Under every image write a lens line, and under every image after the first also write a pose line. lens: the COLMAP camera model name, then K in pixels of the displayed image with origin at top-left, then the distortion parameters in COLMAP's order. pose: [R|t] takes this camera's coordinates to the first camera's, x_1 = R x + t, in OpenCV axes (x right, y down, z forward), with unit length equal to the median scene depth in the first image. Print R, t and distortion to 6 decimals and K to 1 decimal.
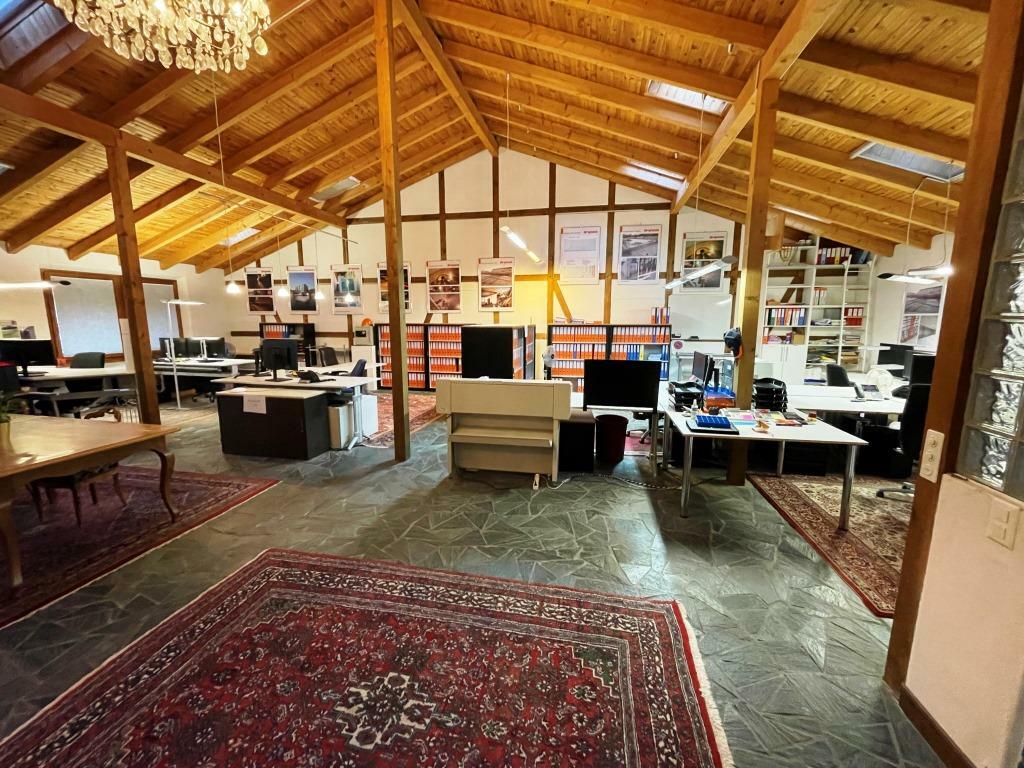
lens RADIAL K [[411.8, 0, 513.6], [0, 411.8, 383.4], [0, 0, 1]] dist [-0.006896, 0.000965]
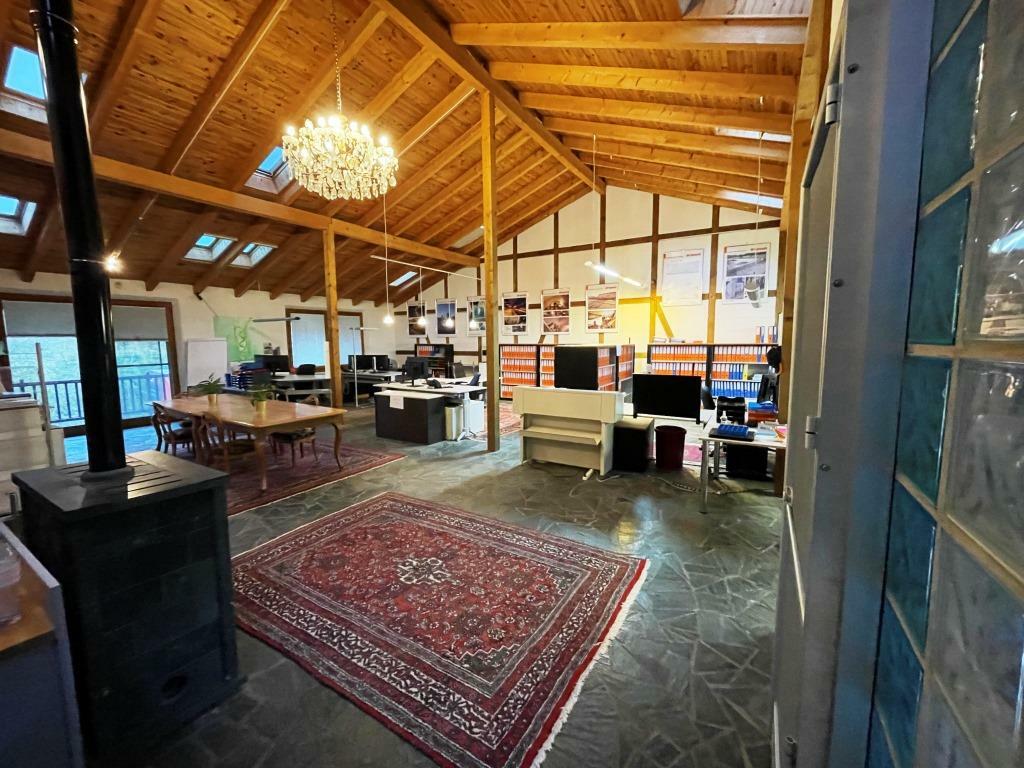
lens RADIAL K [[411.8, 0, 515.1], [0, 411.8, 384.2], [0, 0, 1]] dist [-0.006896, 0.000965]
pose [[0.942236, 0.027377, -0.333830, 0.124645], [-0.042980, 0.998297, -0.039443, 0.016344], [0.332182, 0.051513, 0.941808, -0.107821]]
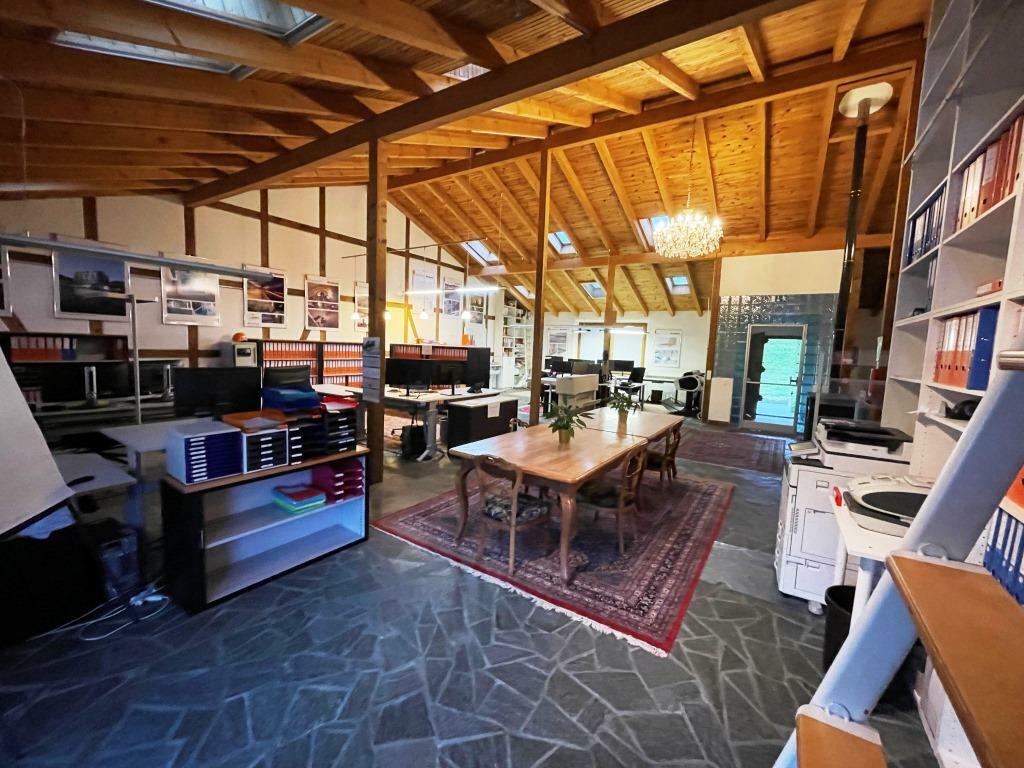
lens RADIAL K [[411.8, 0, 516.8], [0, 411.8, 383.8], [0, 0, 1]] dist [-0.006896, 0.000965]
pose [[0.362652, -0.076283, 0.928797, -1.050097], [0.104142, 0.993719, 0.040952, -0.044242], [-0.926087, 0.081876, 0.368318, 0.271079]]
